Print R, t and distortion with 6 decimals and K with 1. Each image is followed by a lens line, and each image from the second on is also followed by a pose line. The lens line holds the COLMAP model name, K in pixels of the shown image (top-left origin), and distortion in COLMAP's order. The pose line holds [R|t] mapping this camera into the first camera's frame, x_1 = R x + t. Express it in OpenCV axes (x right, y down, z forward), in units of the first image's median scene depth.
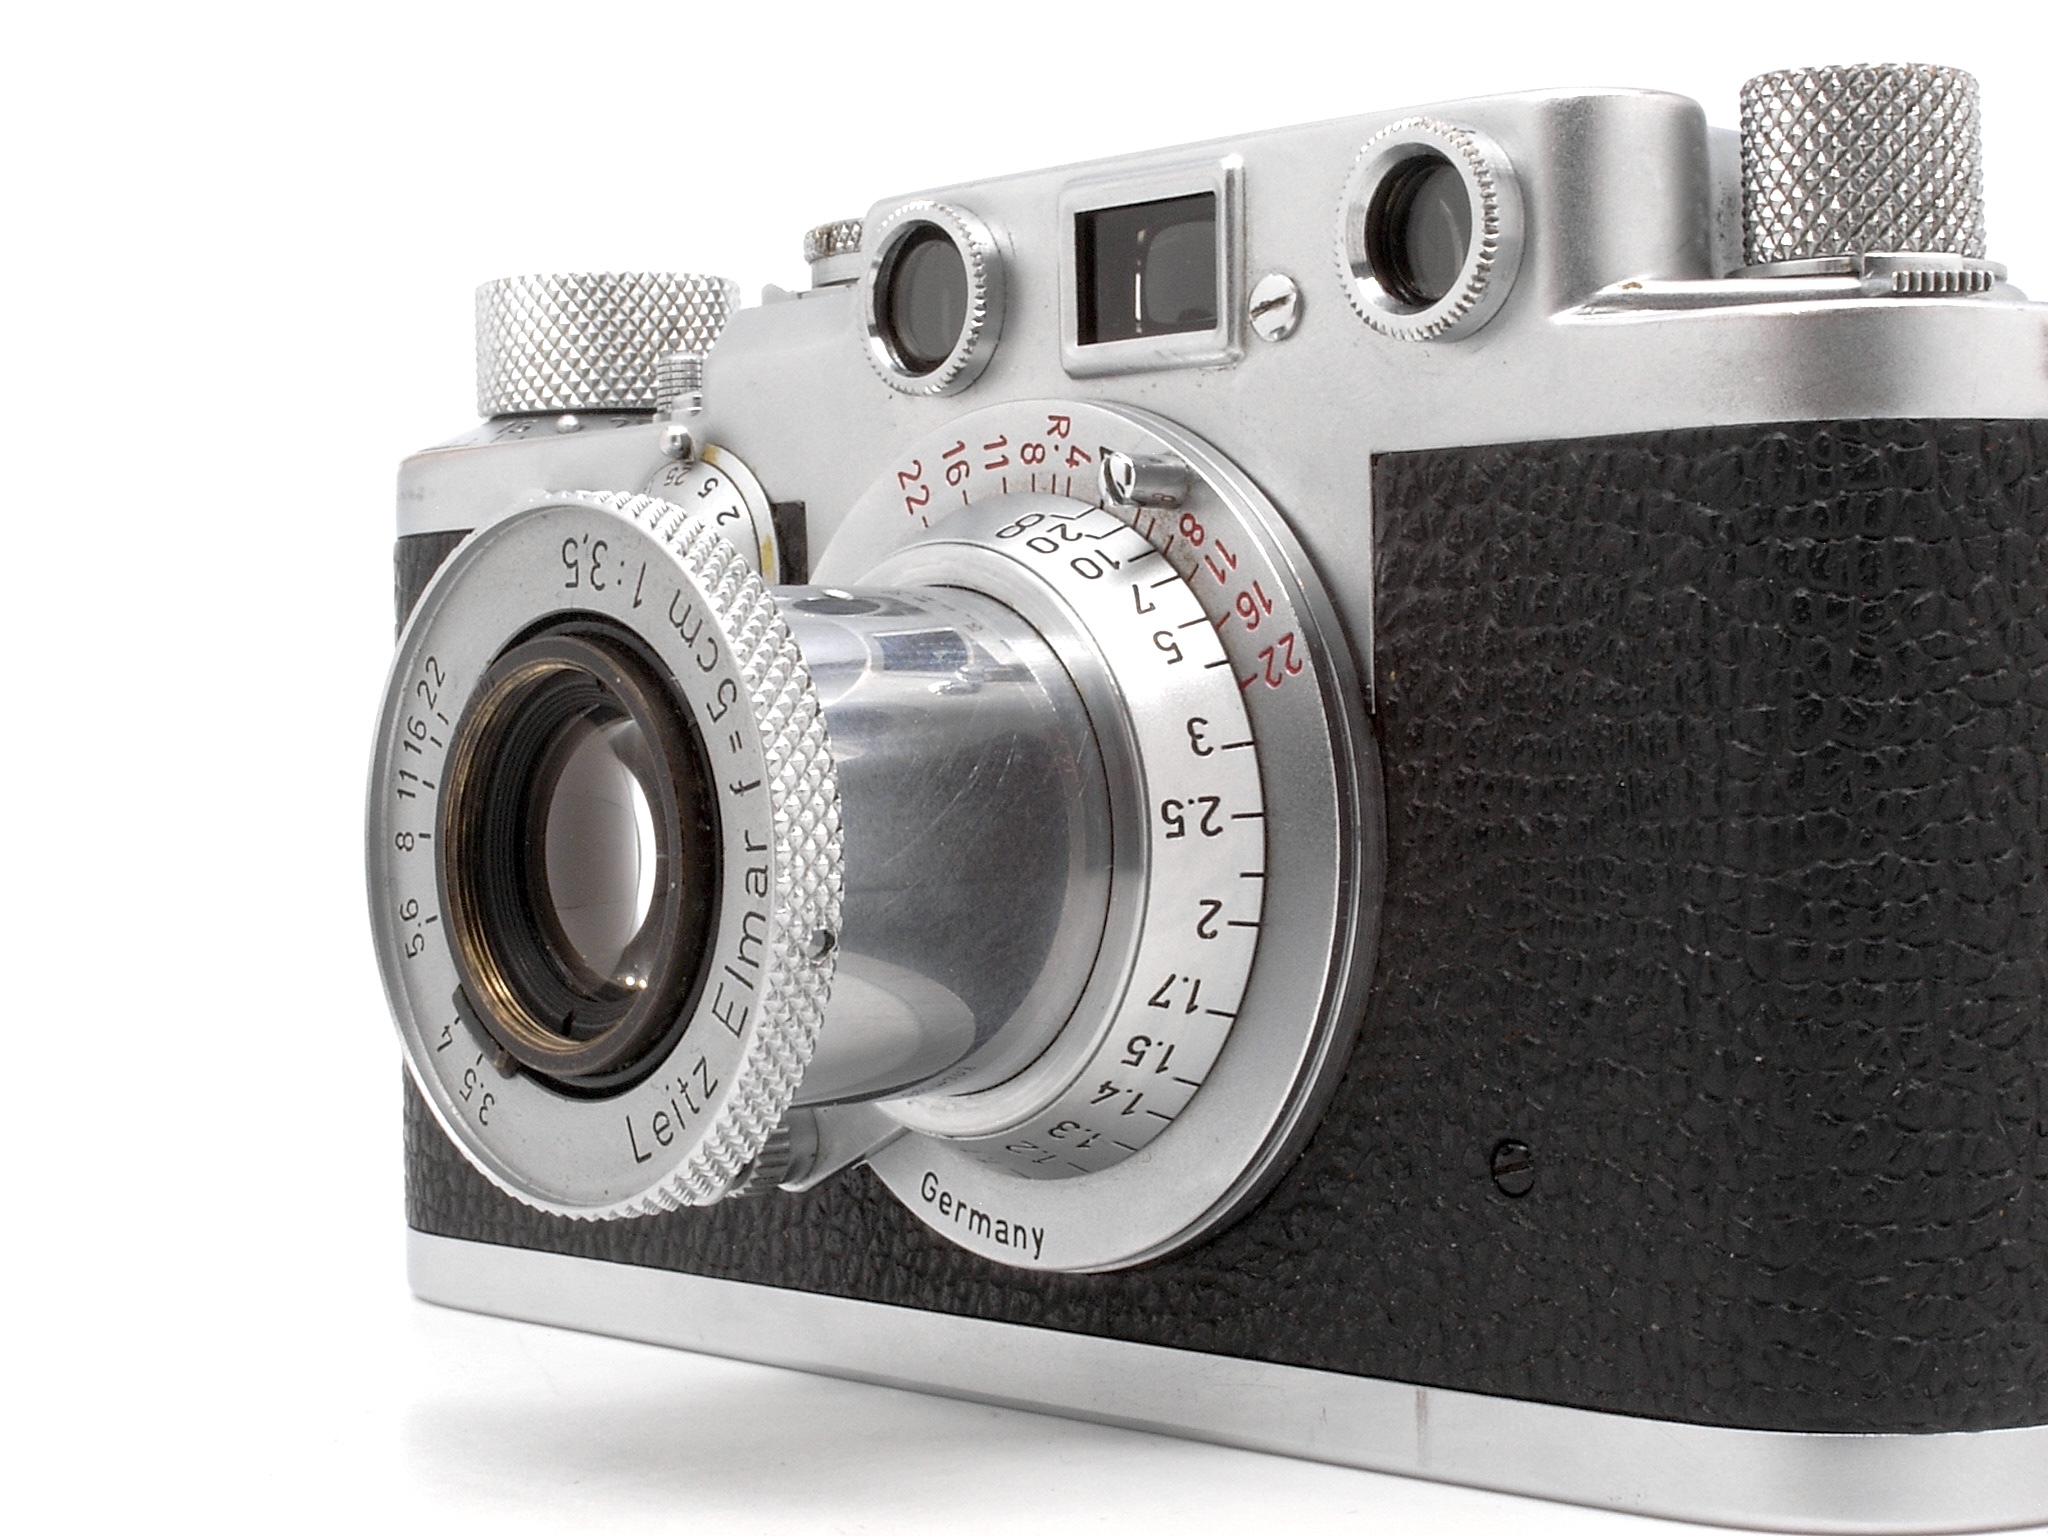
lens RADIAL K [[4290.3, 0, 1024.0], [0, 4290.3, 768.0], [0, 0, 1]] dist [0.023372, -2.504453]
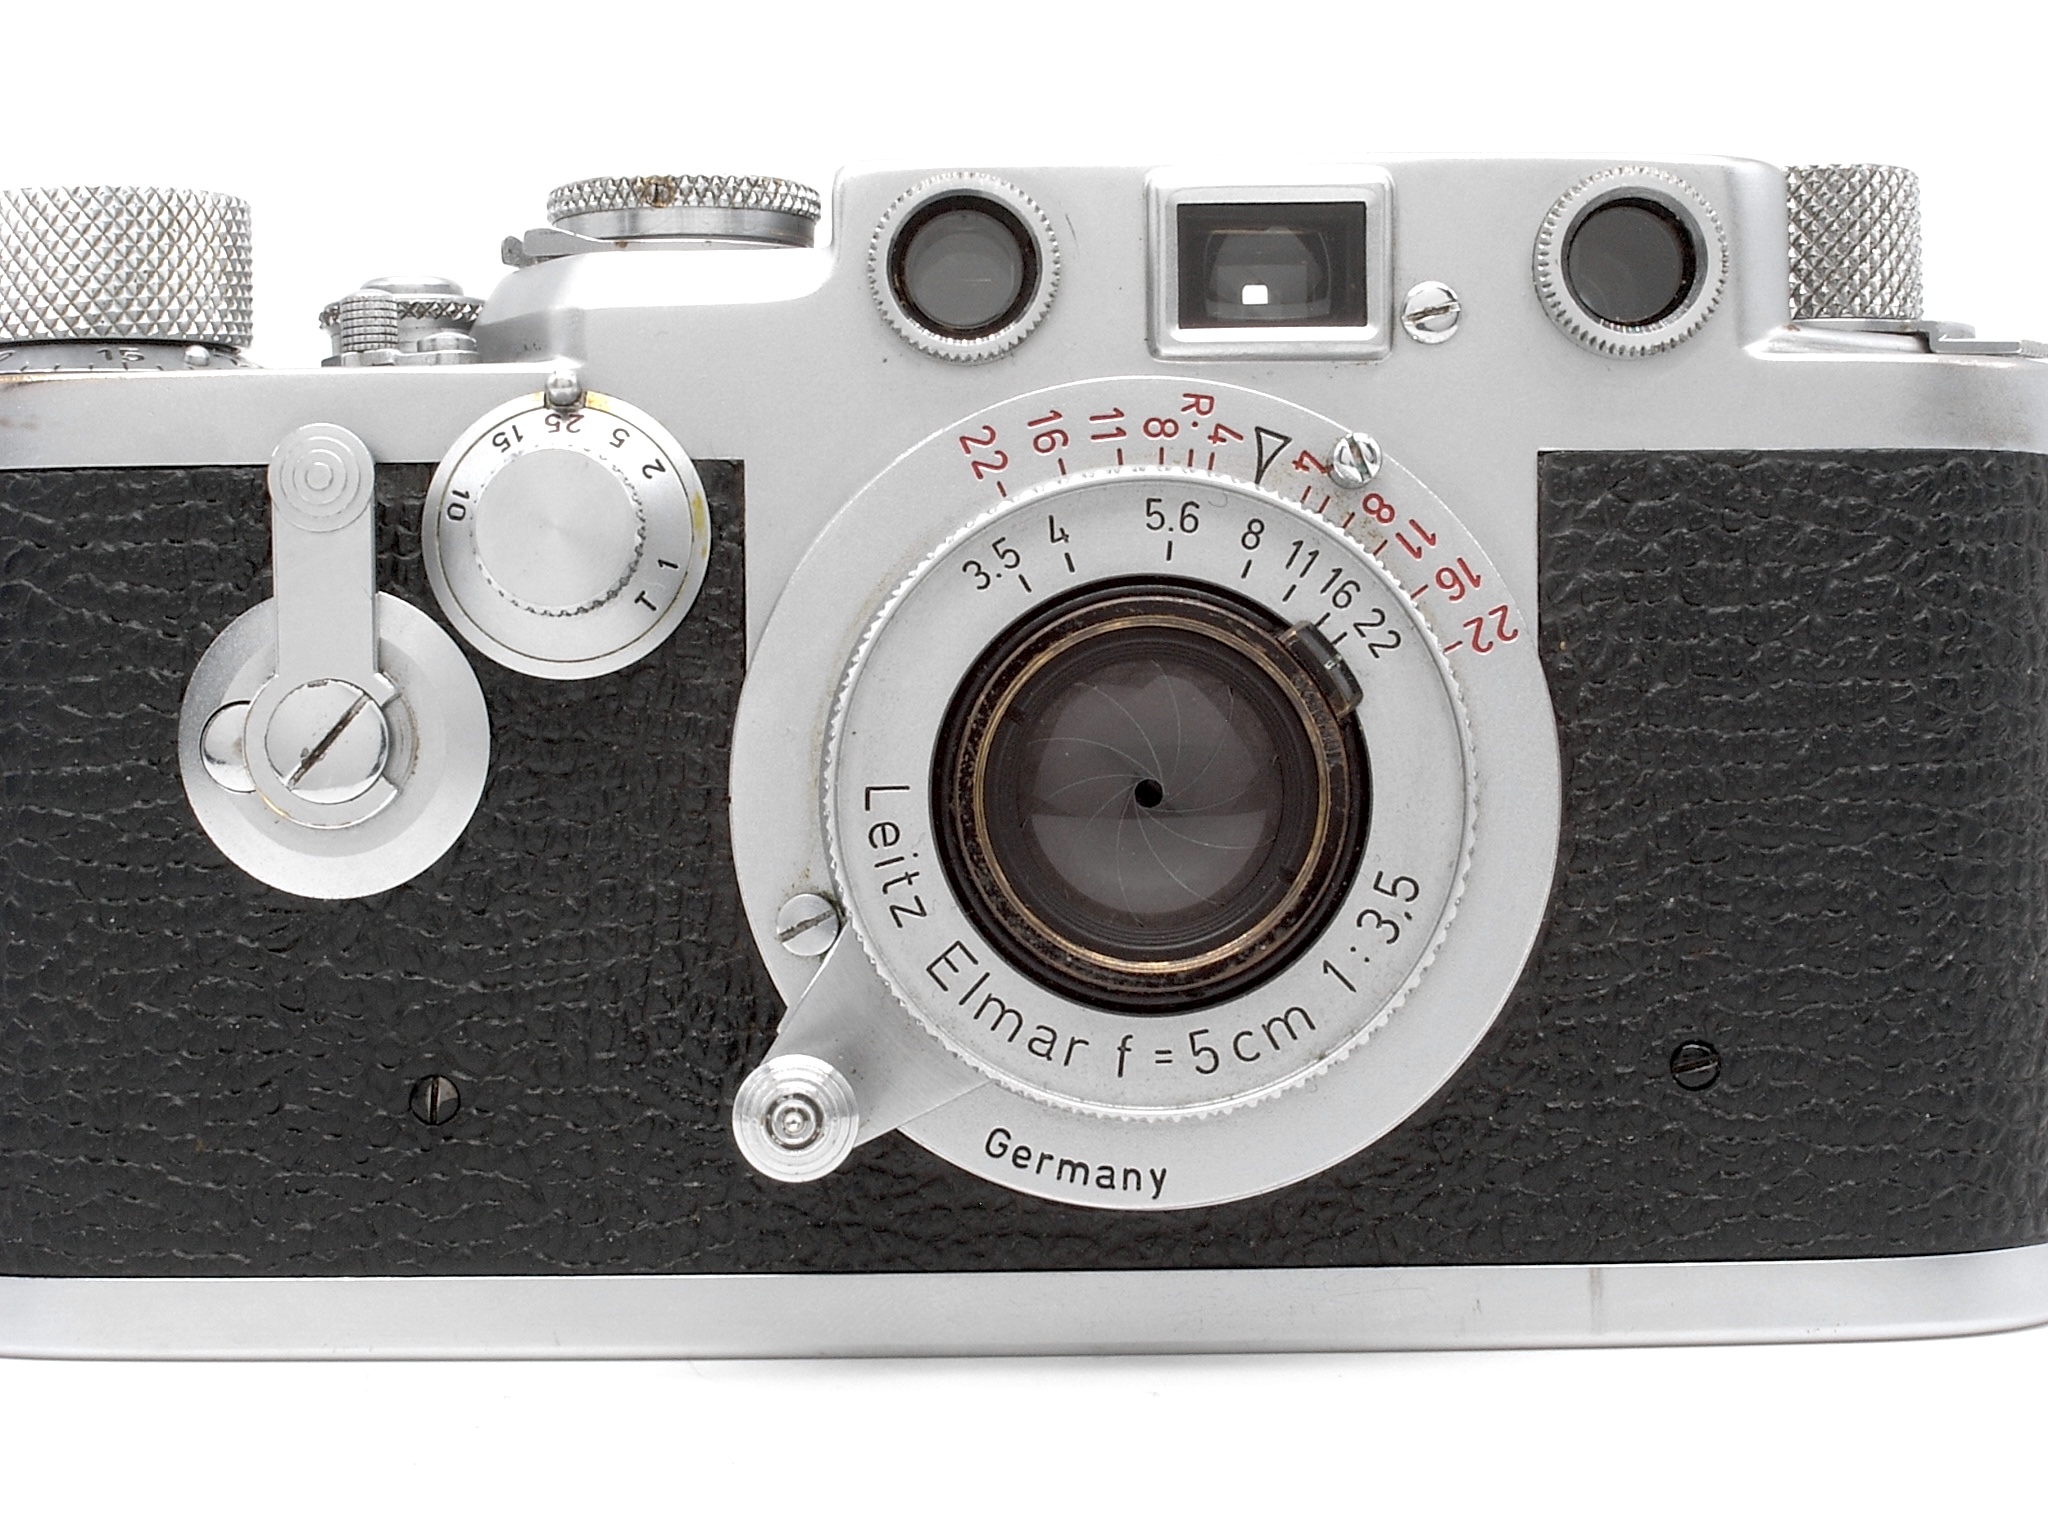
lens RADIAL K [[4385.2, 0, 1024.0], [0, 4385.2, 768.0], [0, 0, 1]] dist [-0.066460, -5.429859]
pose [[0.645801, 0.001521, 0.763505, -0.847803], [0.007283, 0.999940, -0.008152, 0.018420], [-0.763471, 0.010826, 0.645751, 0.342122]]
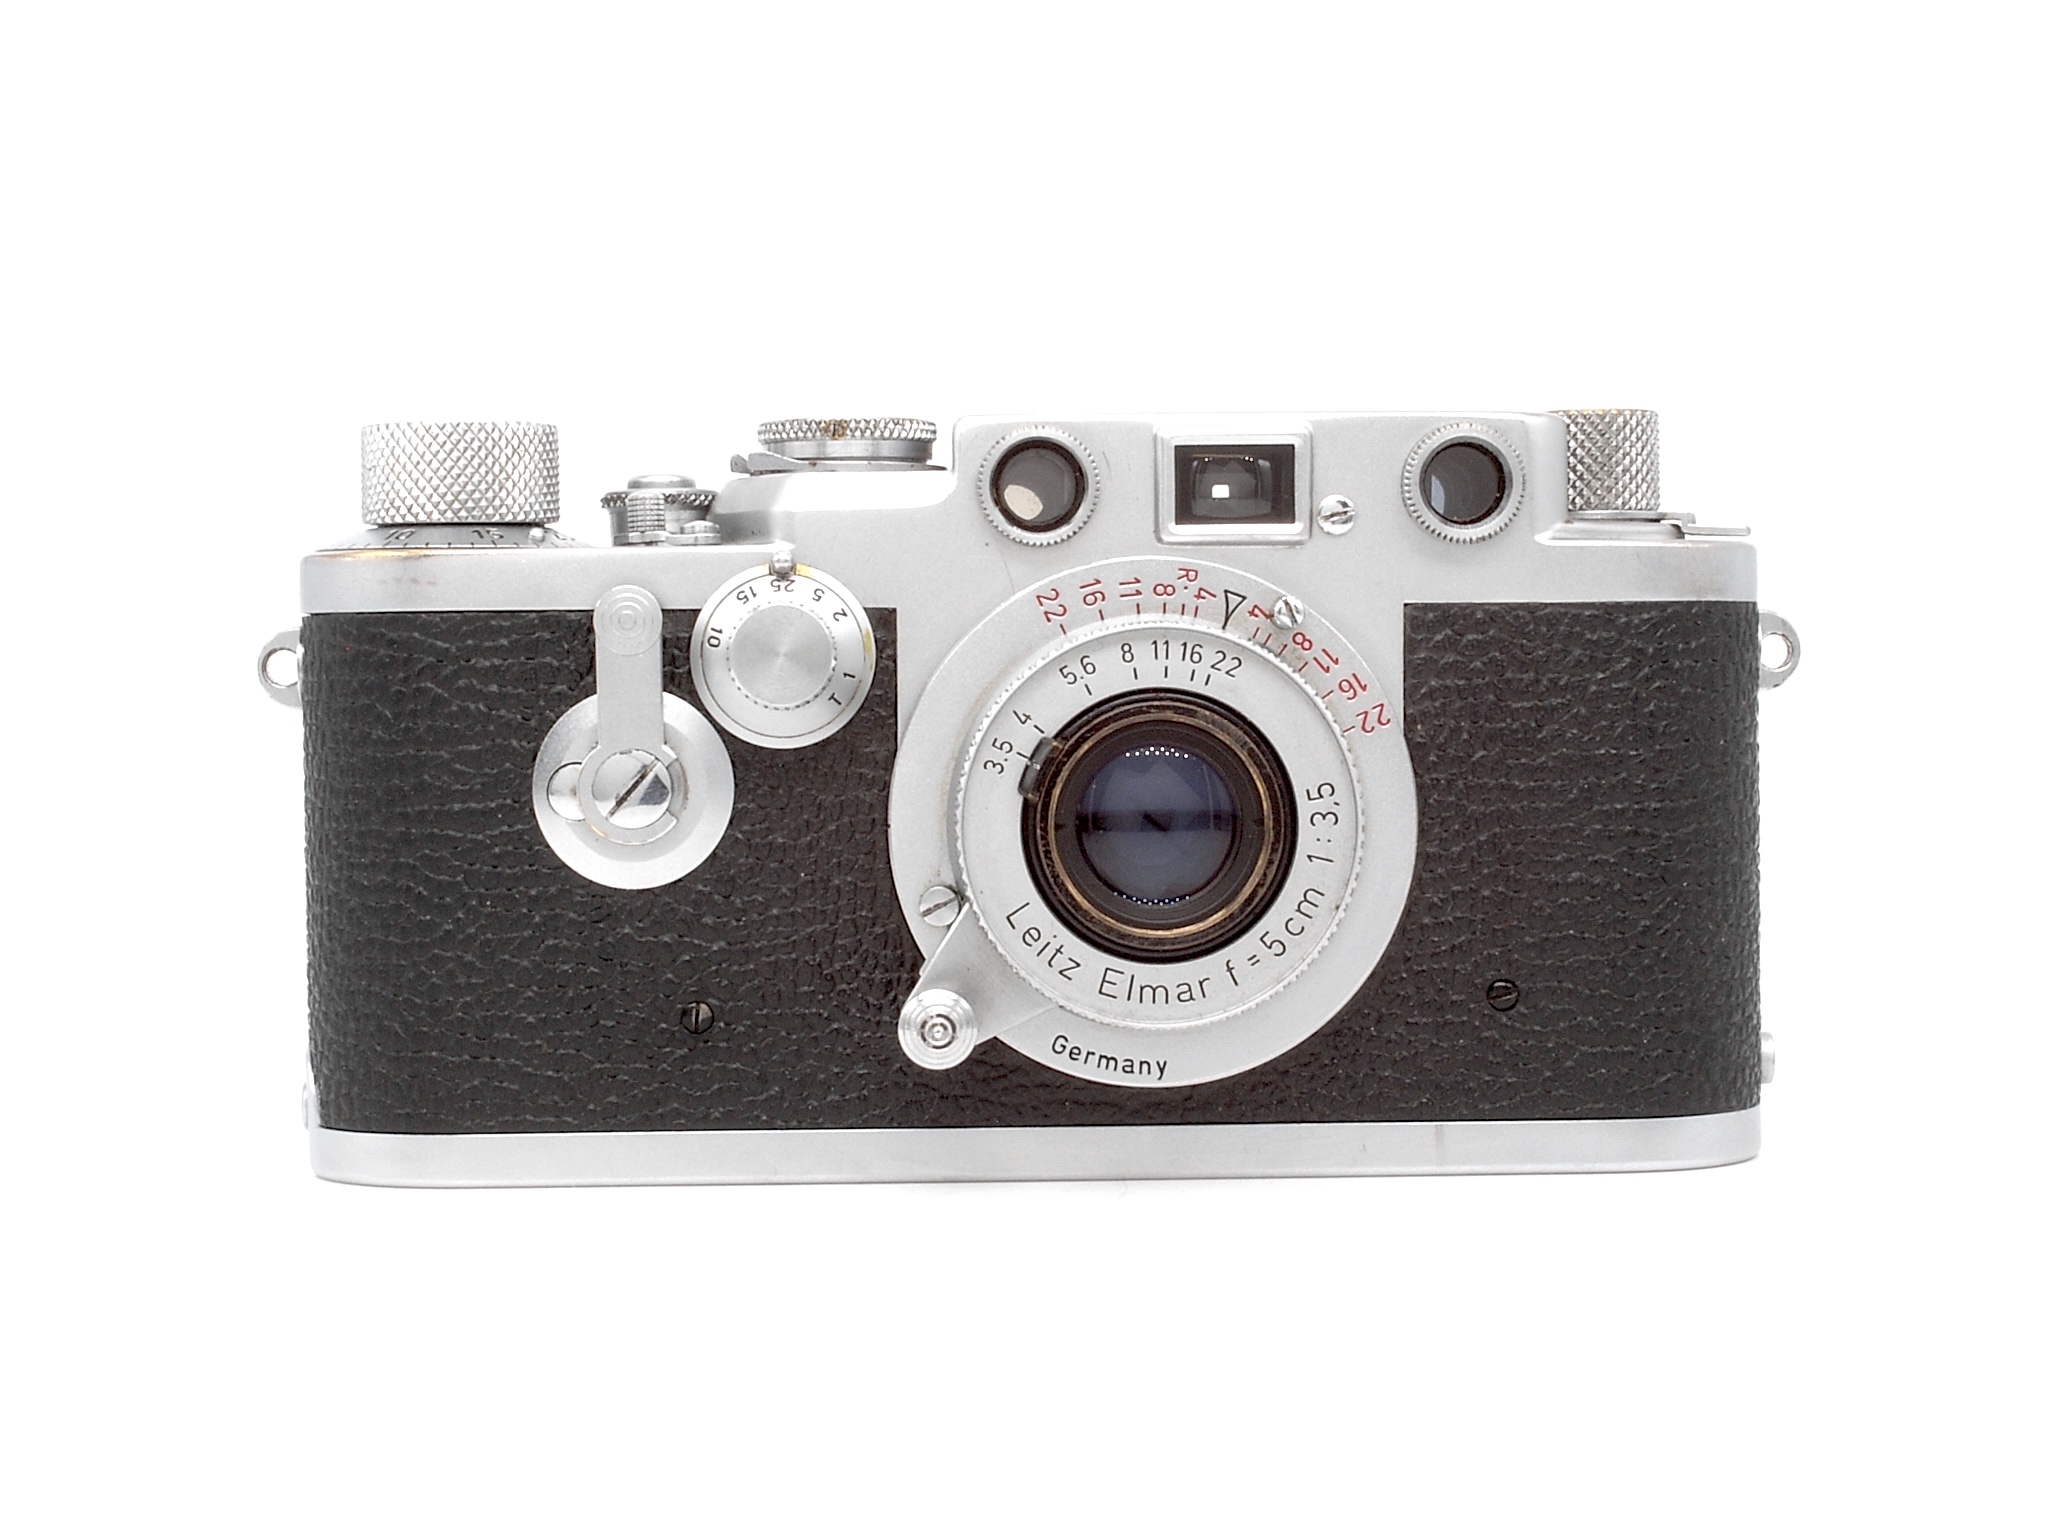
lens RADIAL K [[4270.0, 0, 1024.0], [0, 4270.0, 768.0], [0, 0, 1]] dist [-0.447156, -0.170593]
pose [[0.629360, -0.008119, 0.777071, -1.321756], [0.005922, 0.999966, 0.005651, -0.014820], [-0.777091, 0.001046, 0.629387, 0.014271]]
